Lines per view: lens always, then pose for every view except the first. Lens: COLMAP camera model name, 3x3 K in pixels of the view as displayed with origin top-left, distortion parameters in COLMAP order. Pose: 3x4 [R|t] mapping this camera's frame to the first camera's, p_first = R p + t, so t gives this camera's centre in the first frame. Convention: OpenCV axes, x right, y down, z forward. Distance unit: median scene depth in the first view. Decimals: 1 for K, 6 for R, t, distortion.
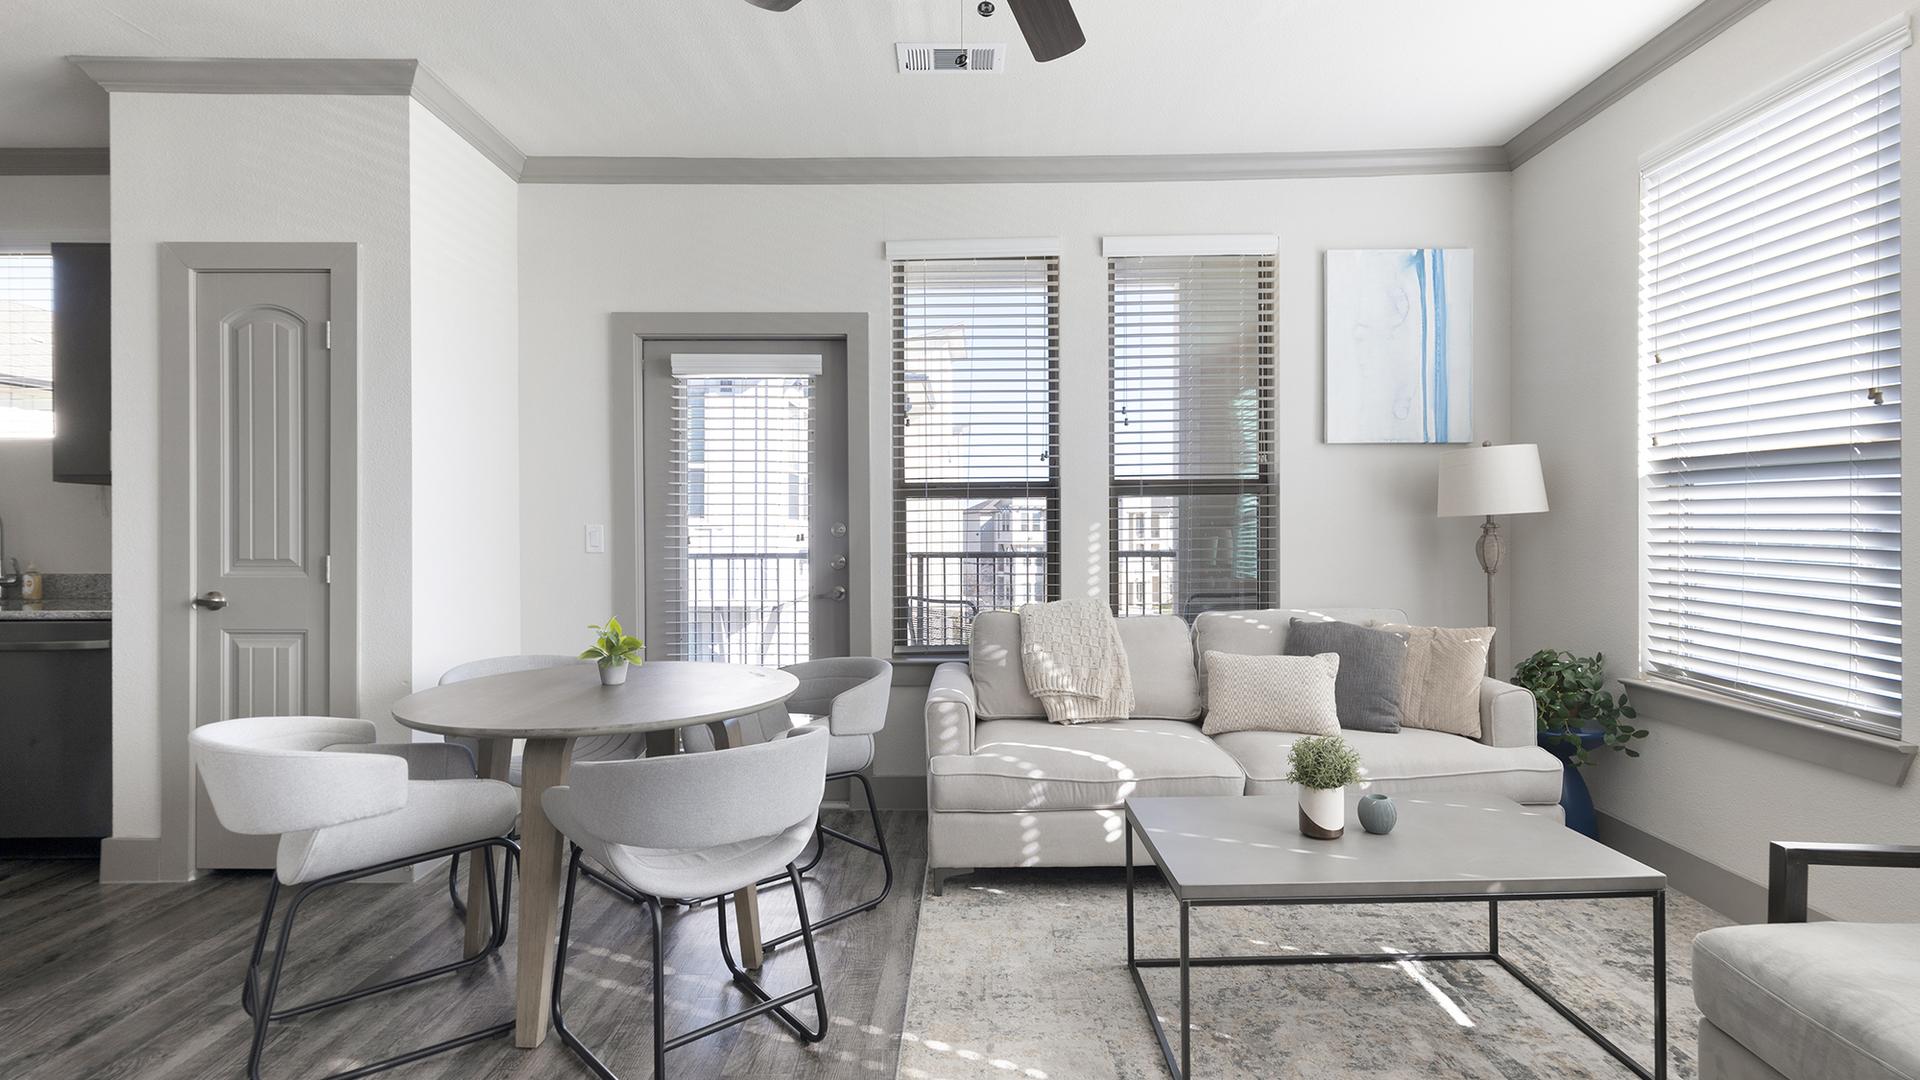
lens RADIAL K [[920.8, 0, 977.3], [0, 920.8, 534.9], [0, 0, 1]] dist [0.009137, 0.000343]
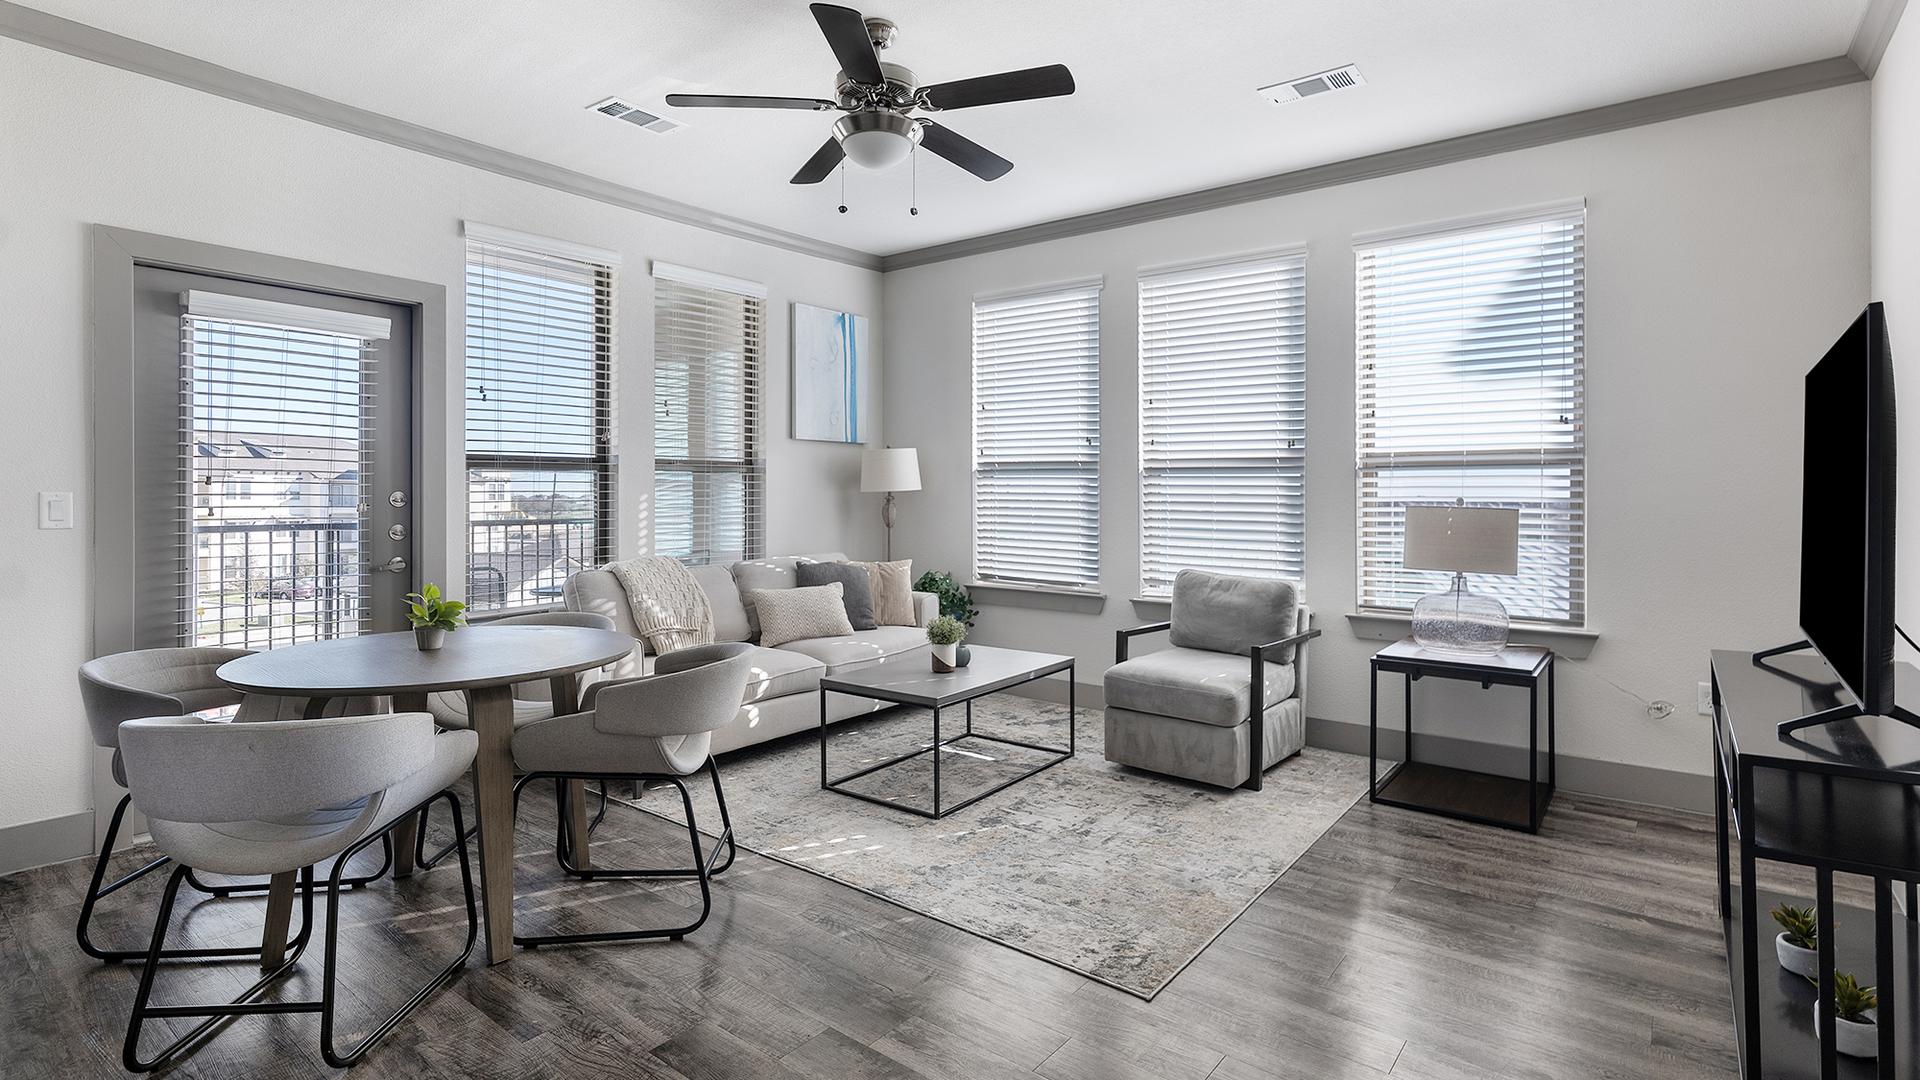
lens RADIAL K [[920.8, 0, 965.6], [0, 920.8, 485.4], [0, 0, 1]] dist [0.009137, 0.000343]
pose [[0.620543, 0.013270, 0.784060, -0.671624], [0.001575, 0.999834, -0.018169, -0.001935], [-0.784171, 0.012509, 0.620419, -0.096848]]
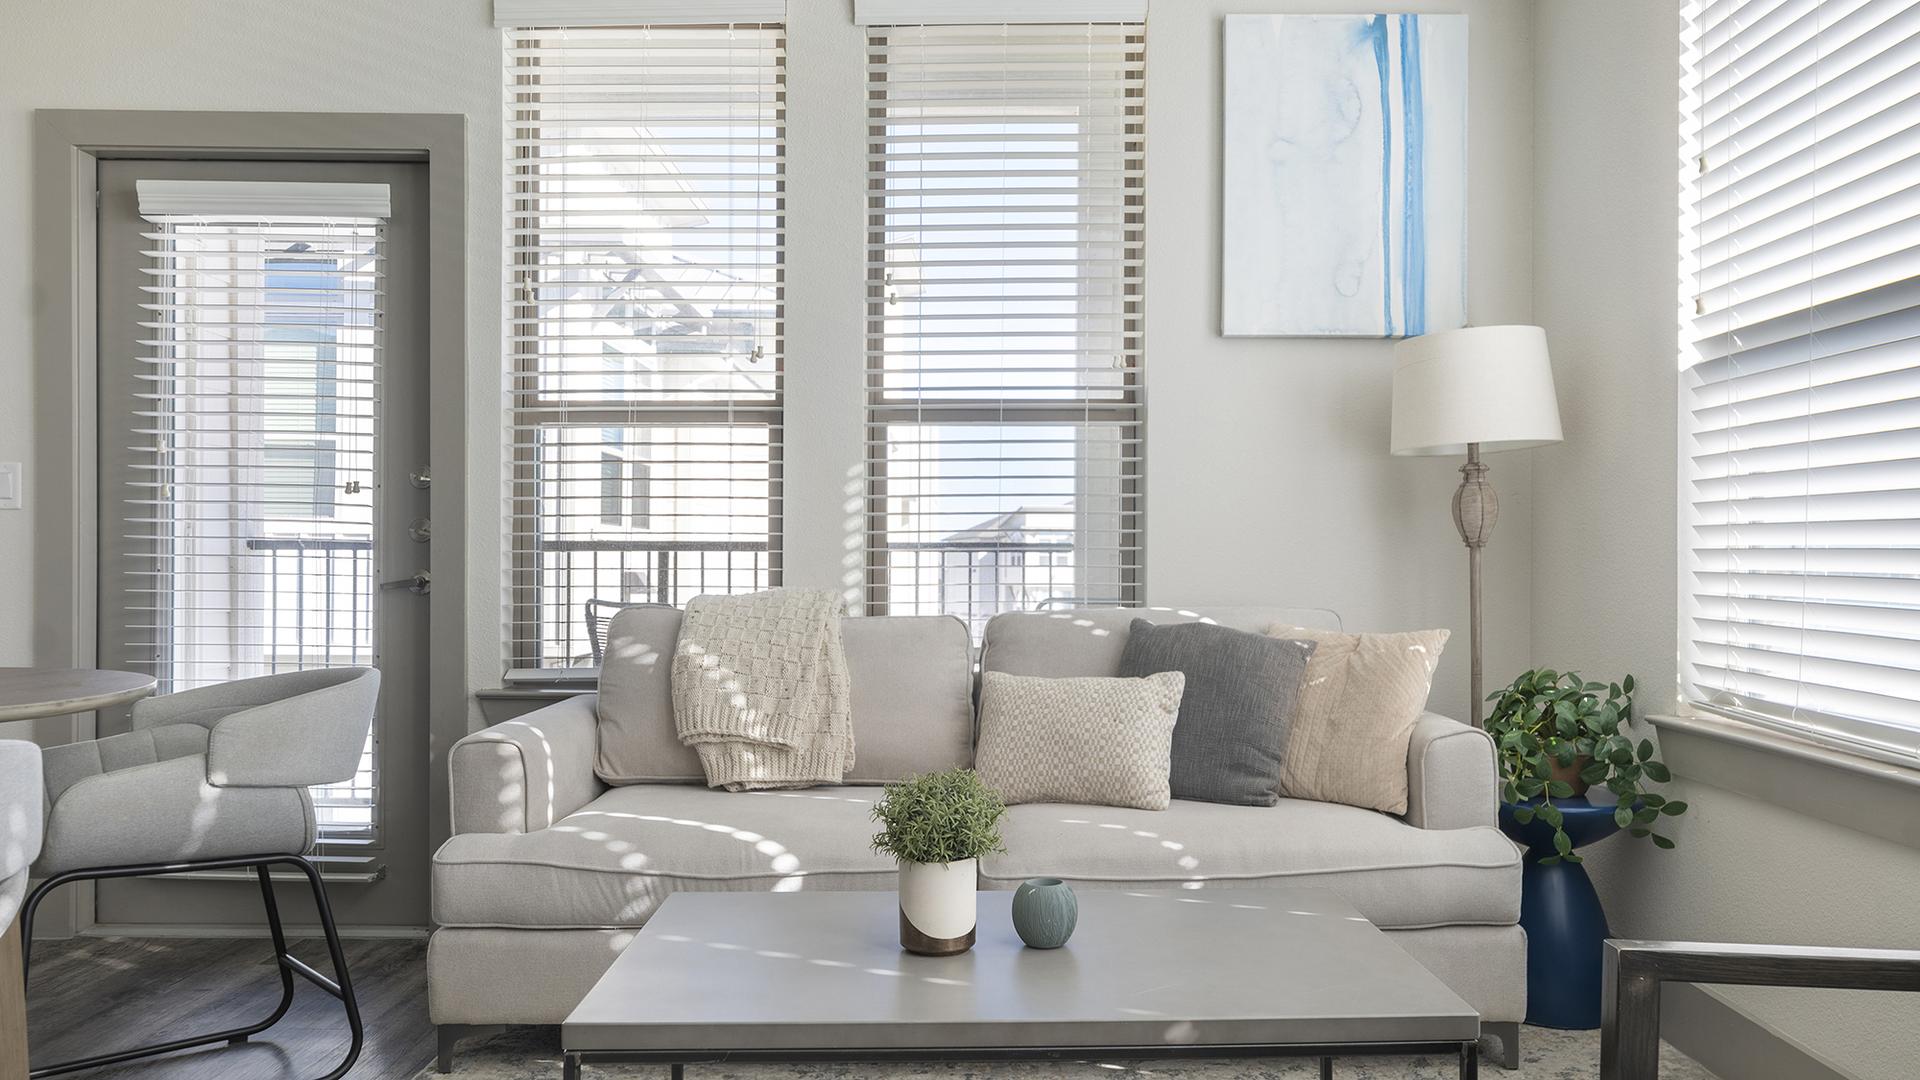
lens RADIAL K [[1403.7, 0, 963.9], [0, 1403.7, 551.0], [0, 0, 1]] dist [0.005930, 0.010179]
pose [[0.999930, 0.008250, -0.008479, 0.260974], [-0.008365, 0.999872, -0.013634, 0.065375], [0.008365, 0.013704, 0.999871, 0.103229]]
